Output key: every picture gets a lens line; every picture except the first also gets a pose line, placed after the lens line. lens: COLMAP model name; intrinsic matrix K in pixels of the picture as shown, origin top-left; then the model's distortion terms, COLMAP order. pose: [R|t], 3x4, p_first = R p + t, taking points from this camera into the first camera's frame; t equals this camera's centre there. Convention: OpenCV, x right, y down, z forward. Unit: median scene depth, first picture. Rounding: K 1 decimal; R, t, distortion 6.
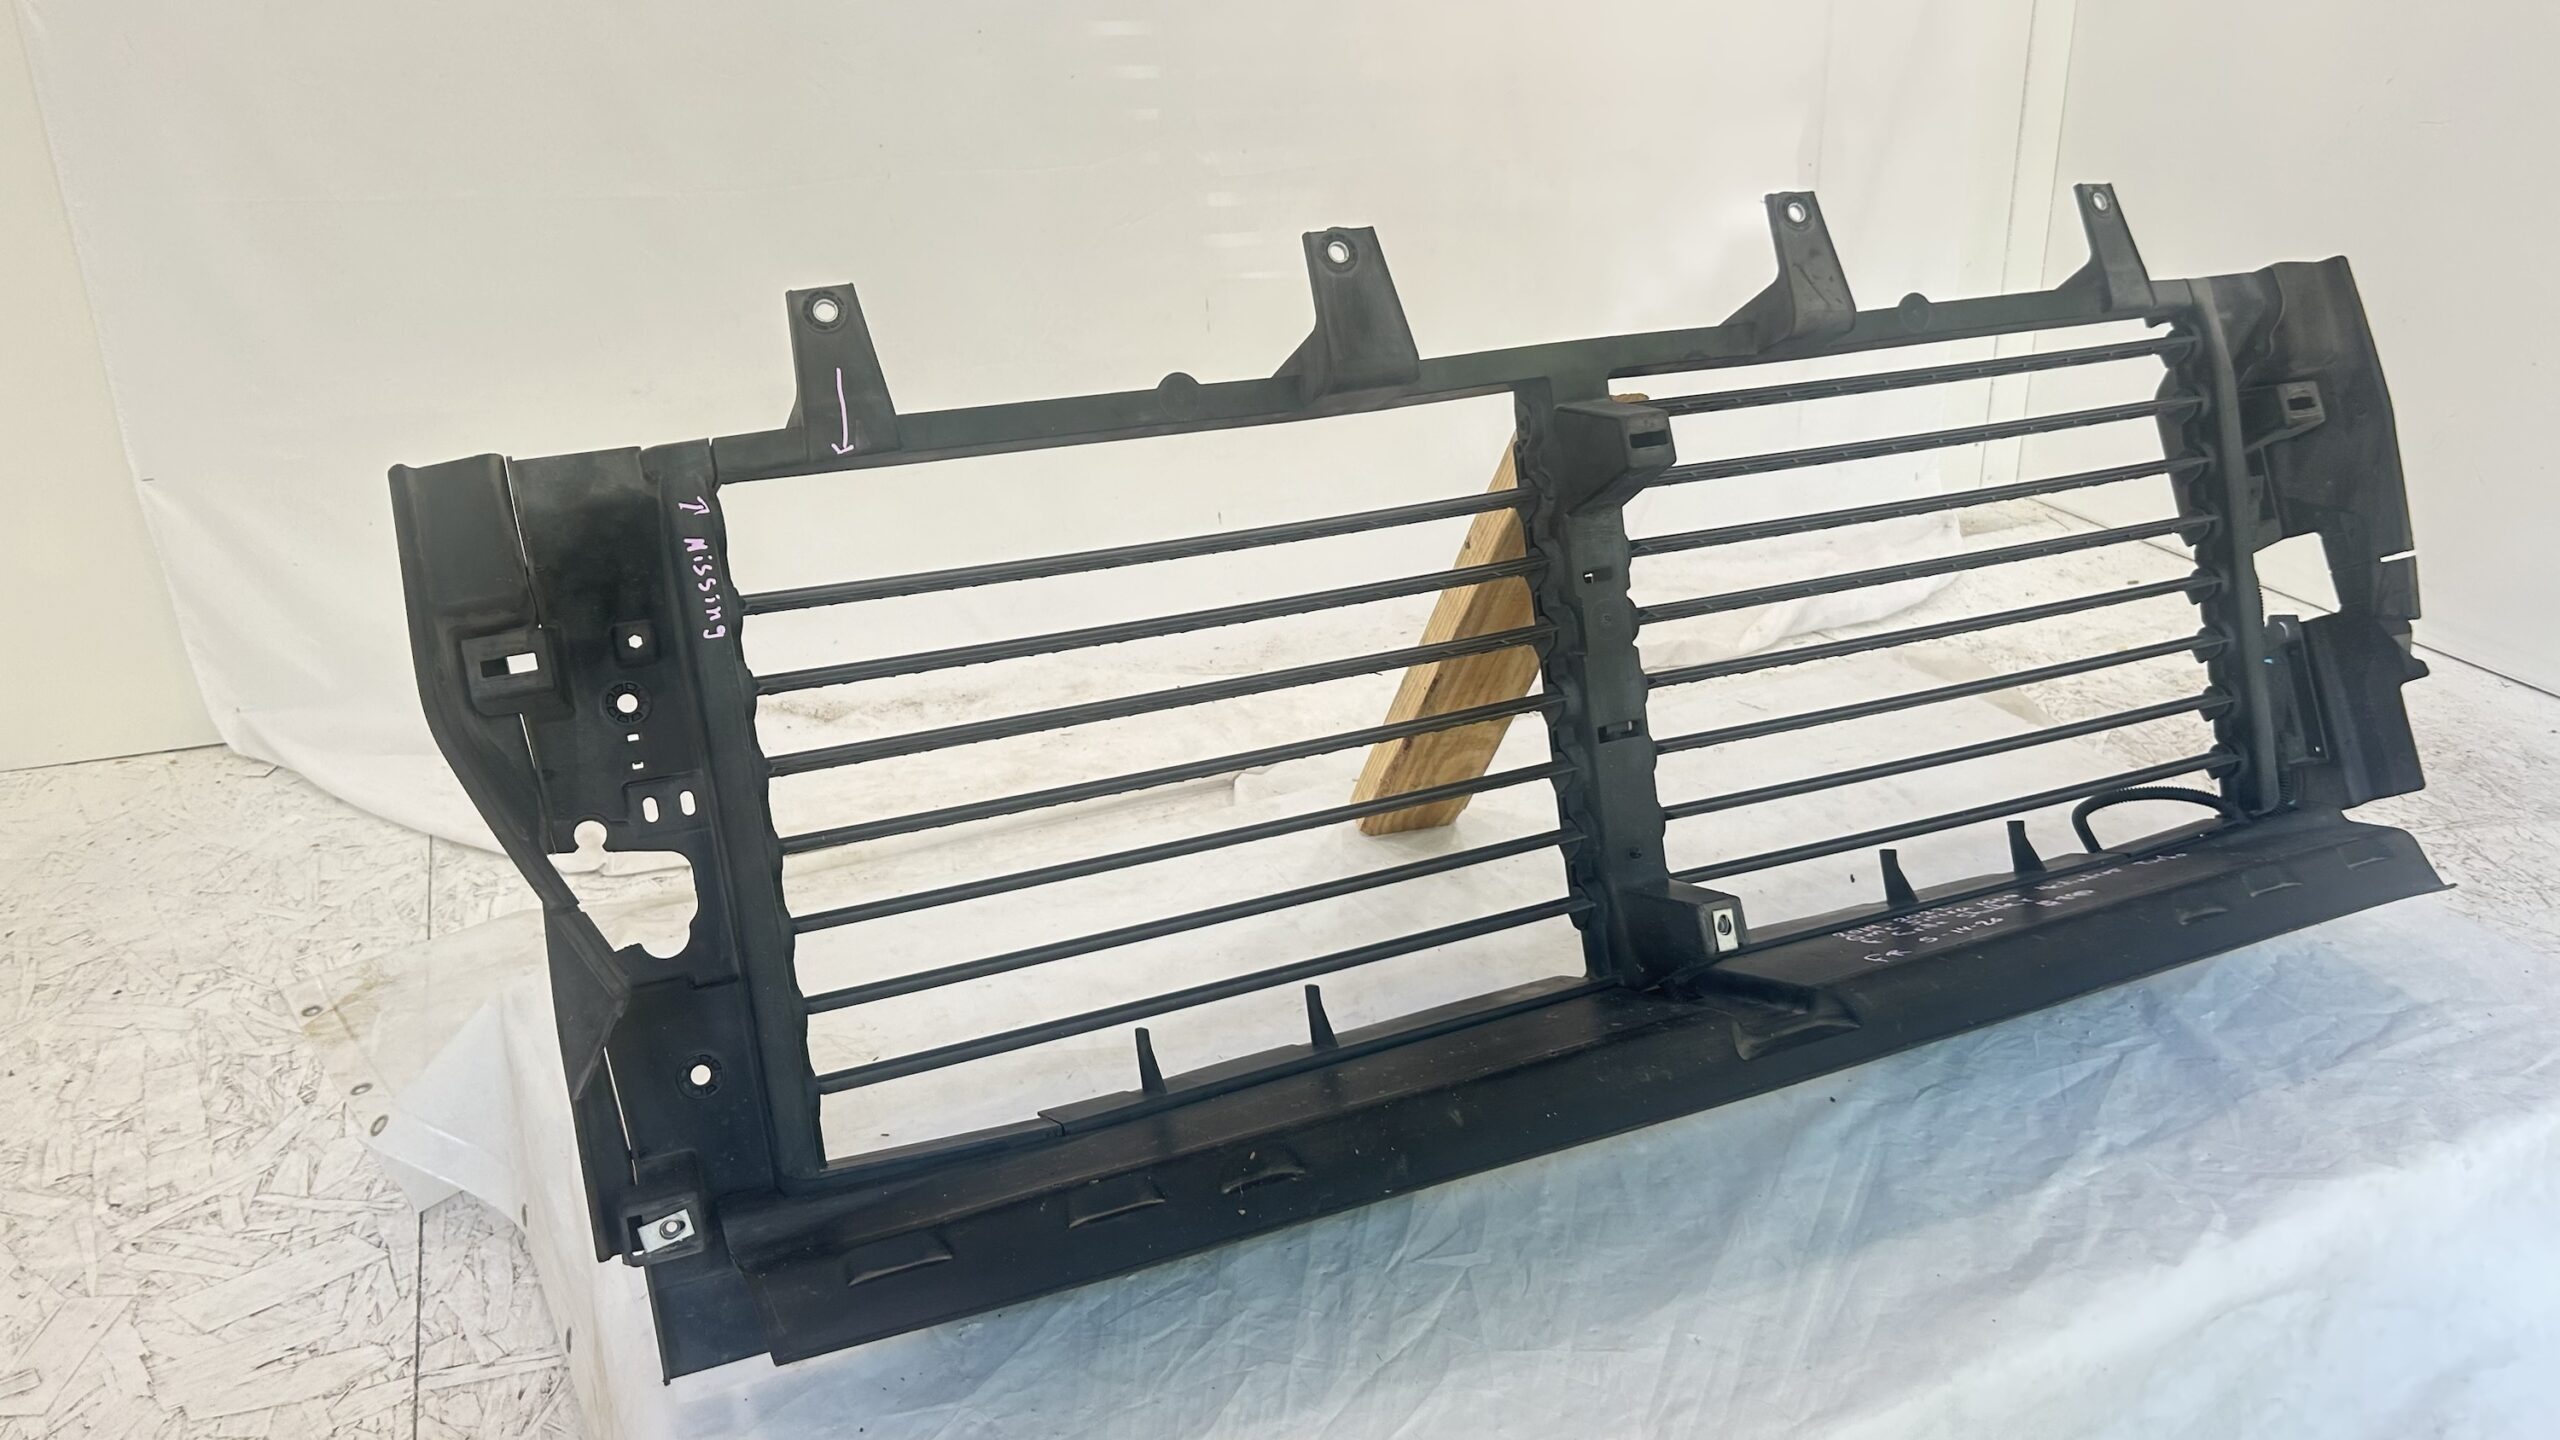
lens RADIAL K [[1956.7, 0, 1280.0], [0, 1956.7, 720.0], [0, 0, 1]] dist [0.102522, -0.203364]
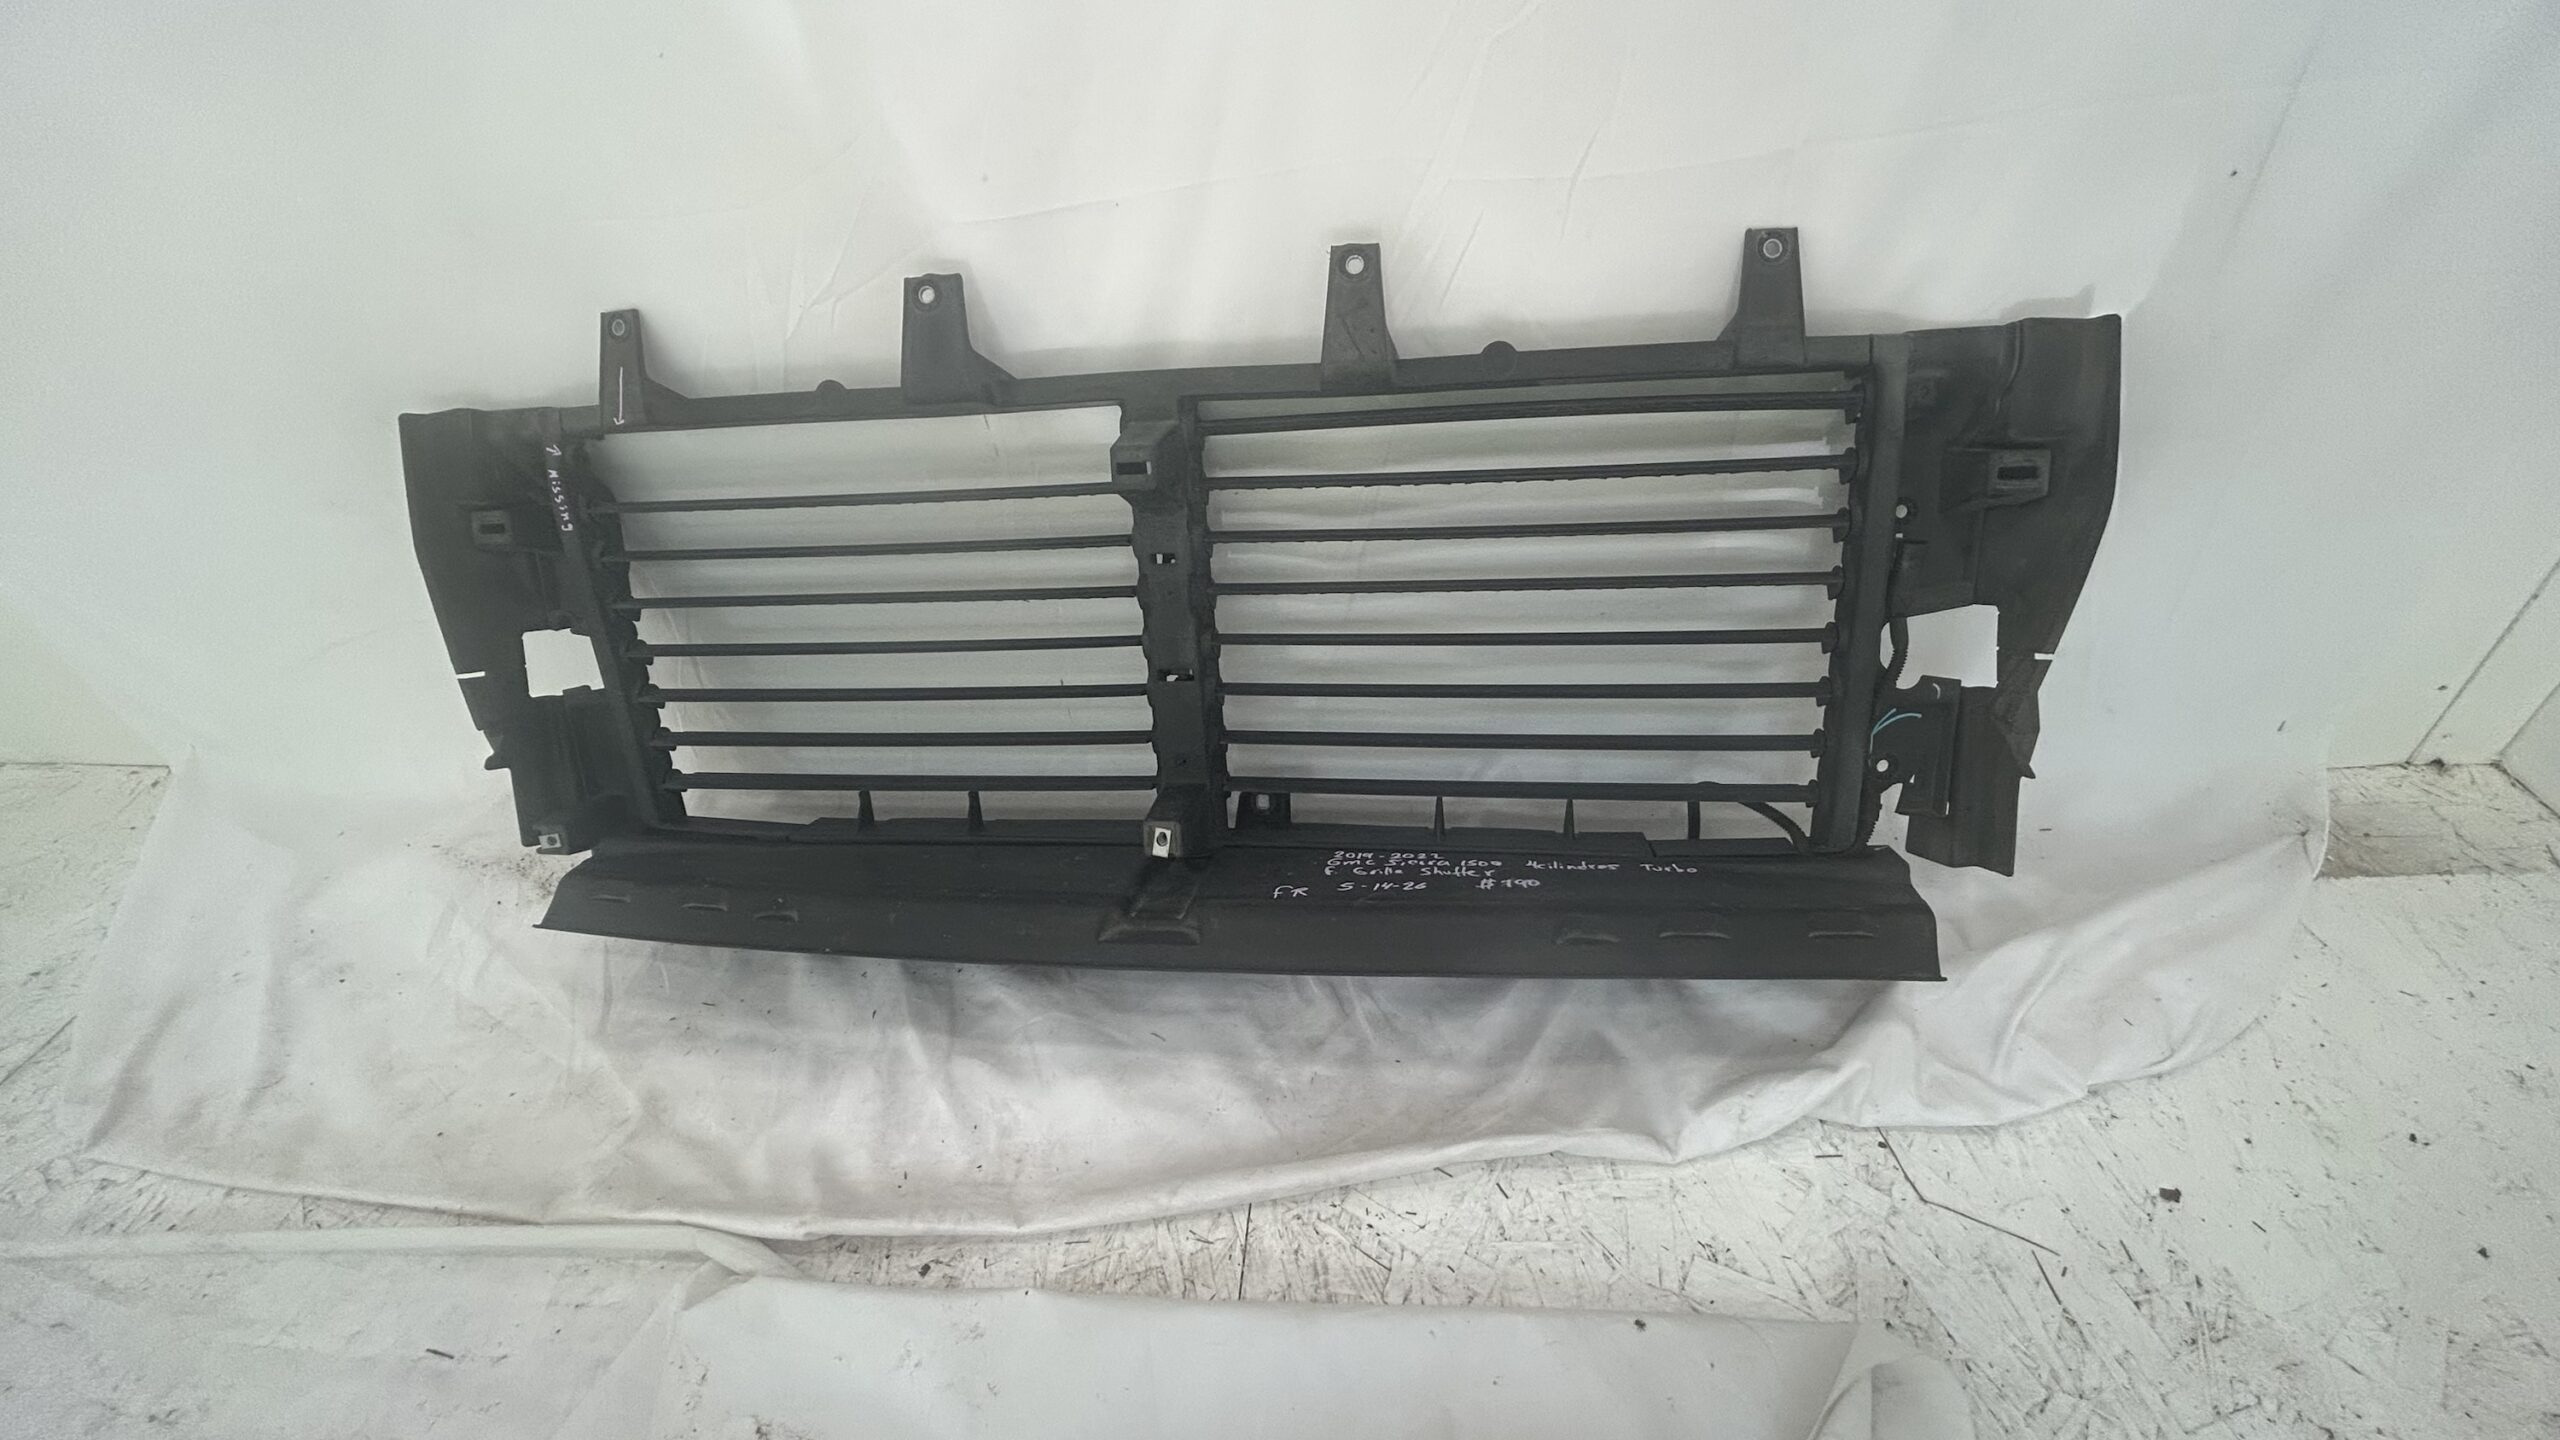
lens RADIAL K [[1018.5, 0, 1280.3], [0, 1018.5, 730.4], [0, 0, 1]] dist [-0.004997, -0.000333]
pose [[0.845999, 0.258434, -0.466366, 0.659945], [-0.117297, 0.943462, 0.310034, -0.212692], [0.520122, -0.207585, 0.828481, 0.524440]]
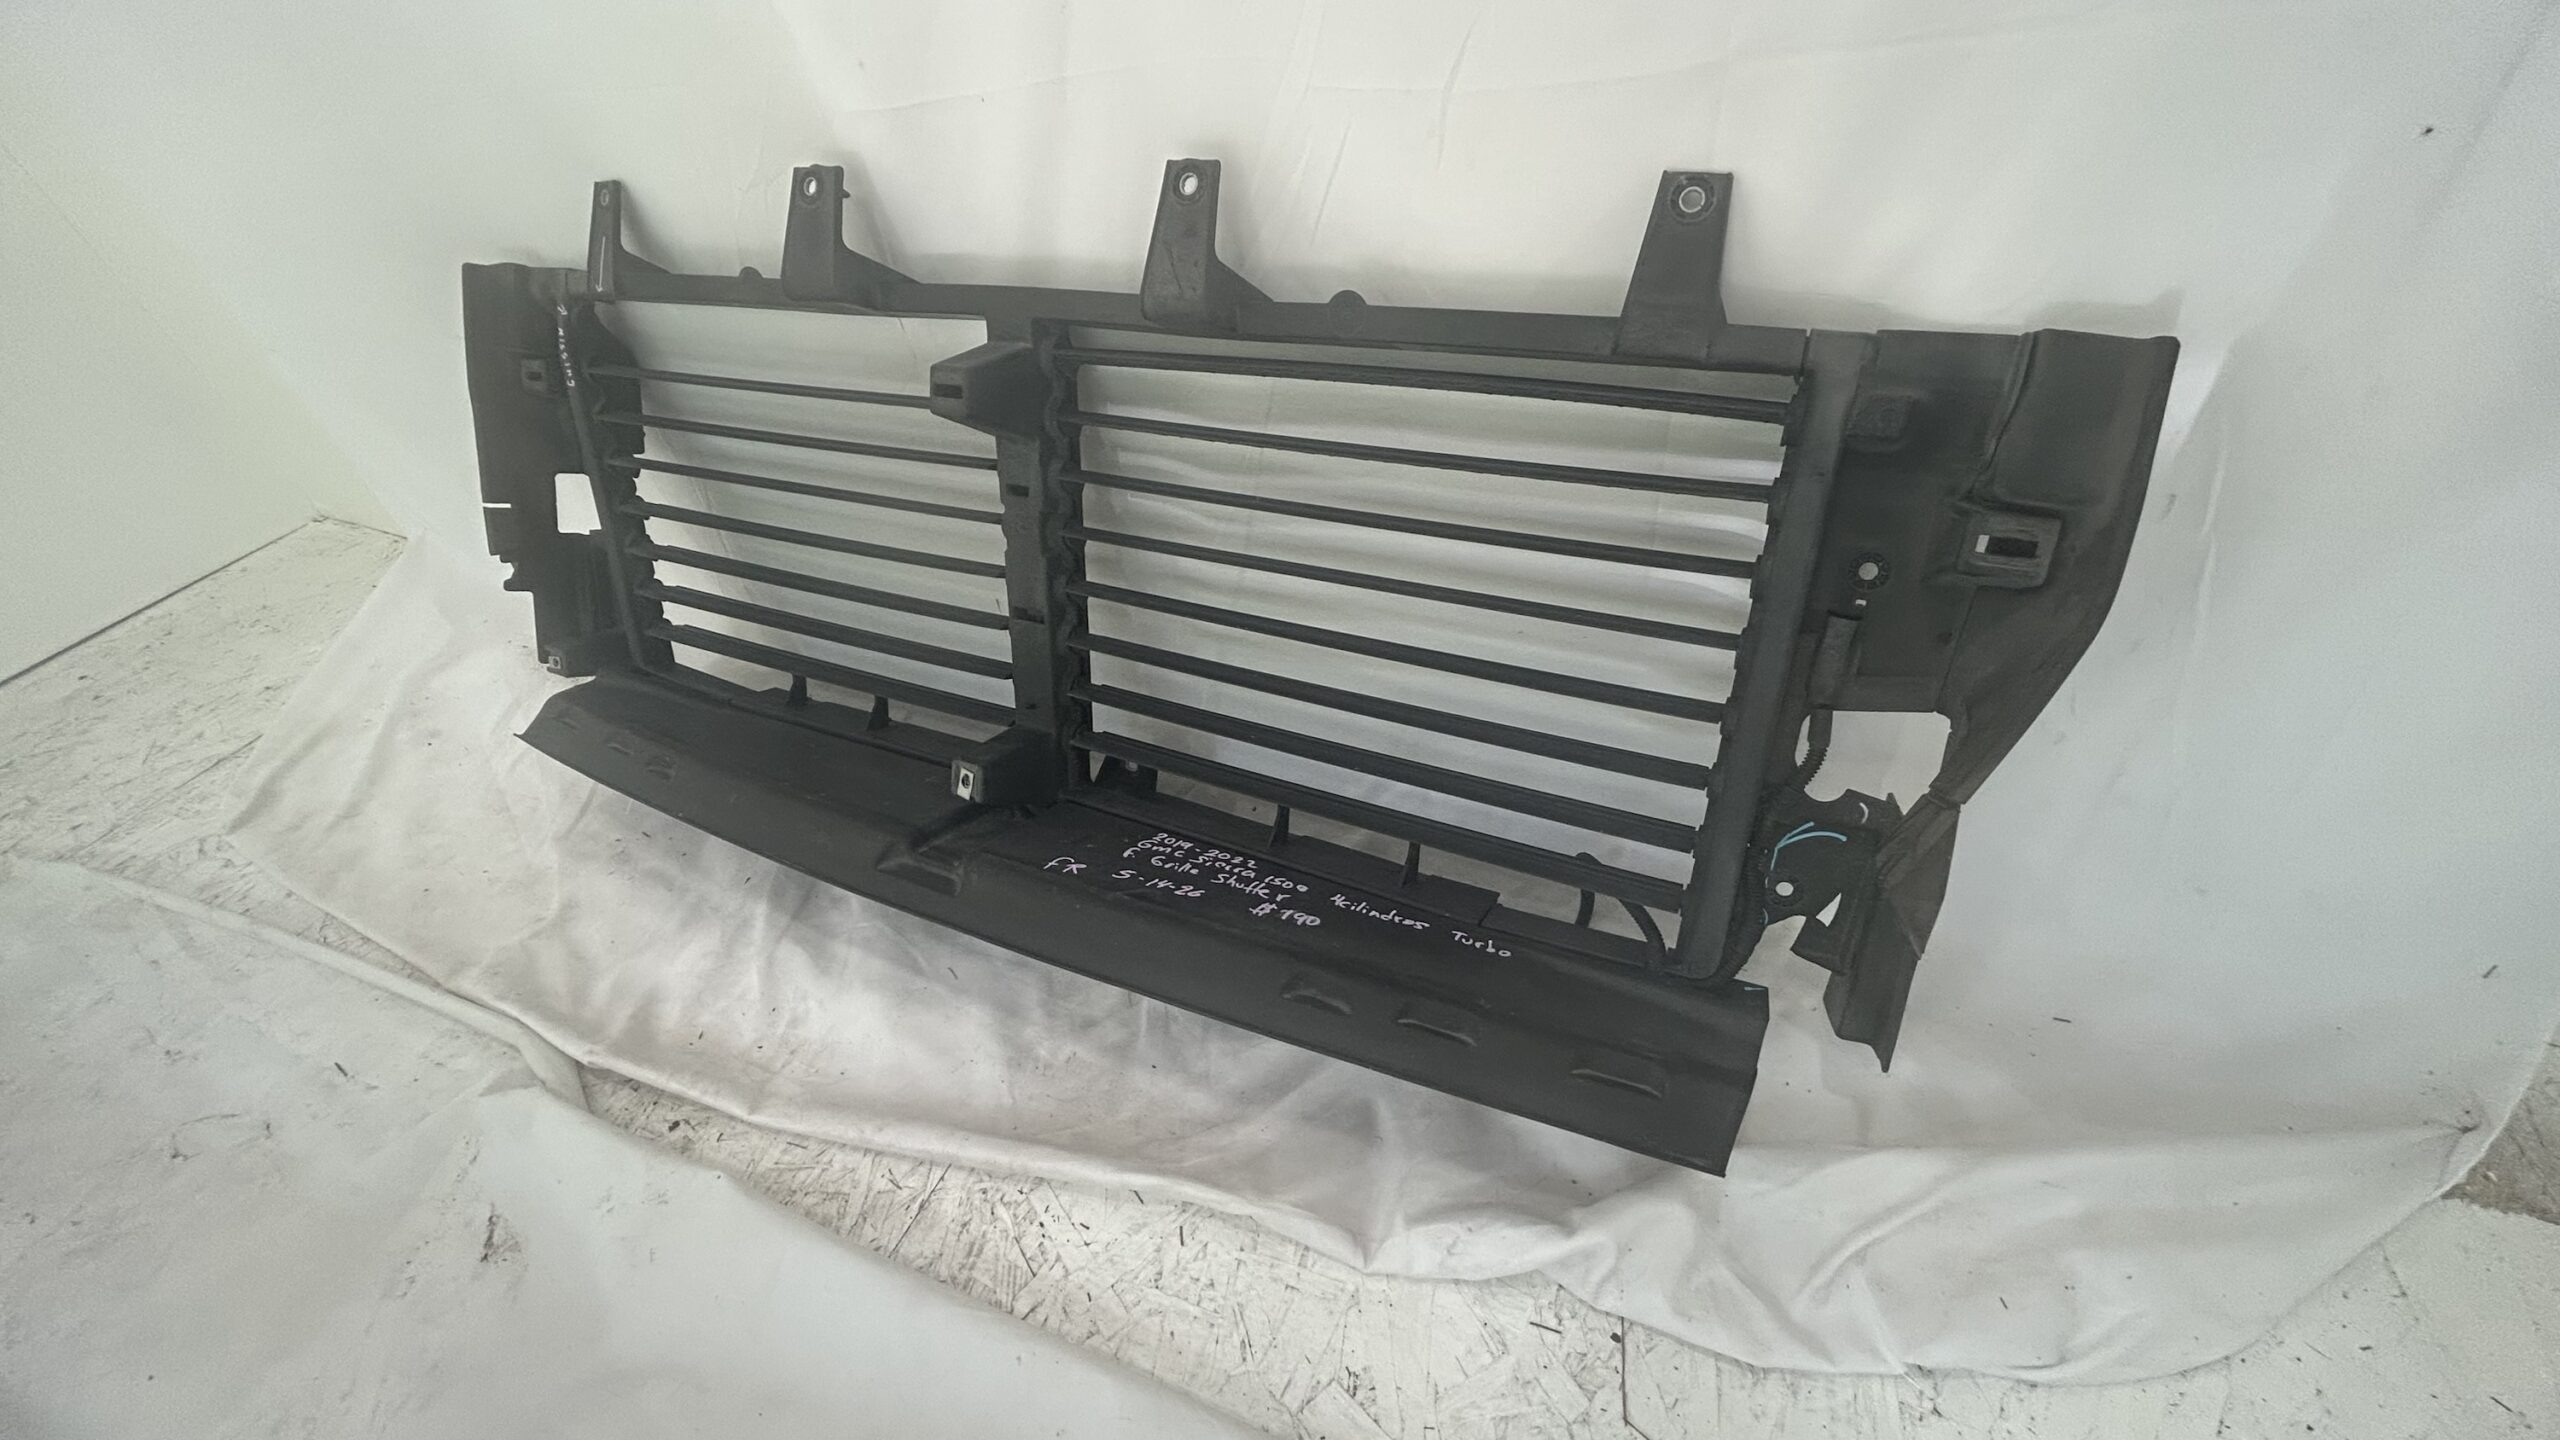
lens RADIAL K [[1018.5, 0, 1280.3], [0, 1018.5, 730.4], [0, 0, 1]] dist [-0.004997, -0.000333]
pose [[0.627559, 0.448573, -0.636358, 0.850078], [-0.202262, 0.883212, 0.423116, -0.281471], [0.751838, -0.136819, 0.644997, 0.795103]]
